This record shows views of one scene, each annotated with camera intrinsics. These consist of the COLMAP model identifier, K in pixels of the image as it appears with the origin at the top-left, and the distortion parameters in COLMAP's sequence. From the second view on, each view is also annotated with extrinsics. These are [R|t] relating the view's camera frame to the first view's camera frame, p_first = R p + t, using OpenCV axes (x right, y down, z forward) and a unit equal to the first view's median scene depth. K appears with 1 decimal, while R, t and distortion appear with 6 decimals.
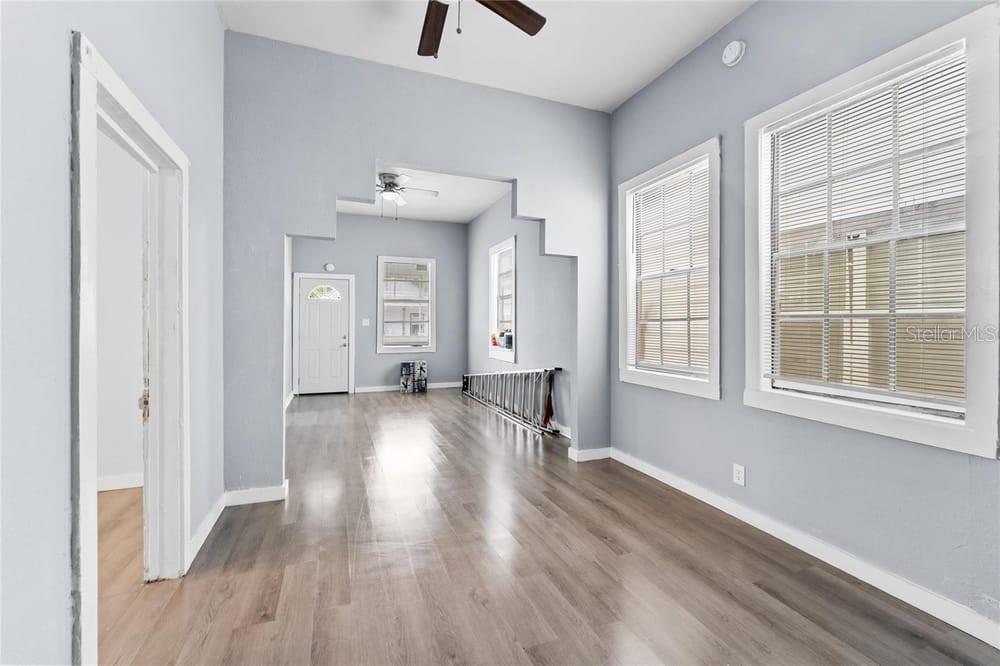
lens RADIAL K [[409.1, 0, 500.0], [0, 409.1, 333.0], [0, 0, 1]] dist [0.000743, 0.000169]
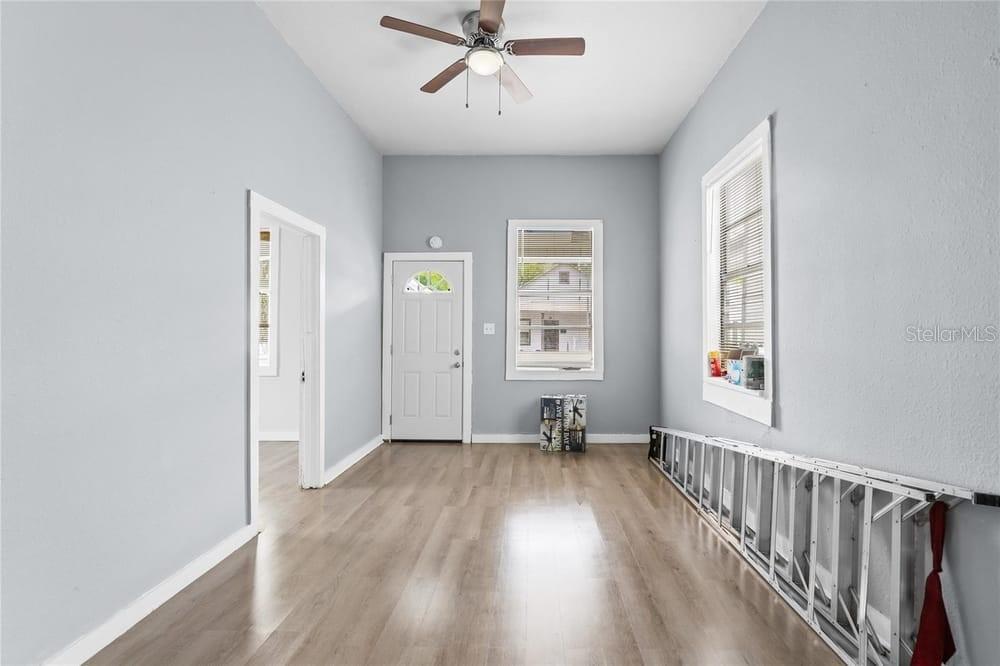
lens RADIAL K [[495.5, 0, 529.8], [0, 495.5, 327.5], [0, 0, 1]] dist [-0.035473, 0.000043]
pose [[0.940054, -0.004549, -0.340994, -0.017387], [-0.005876, 0.999547, -0.029533, -0.006578], [0.340974, 0.029767, 0.939601, 0.331187]]
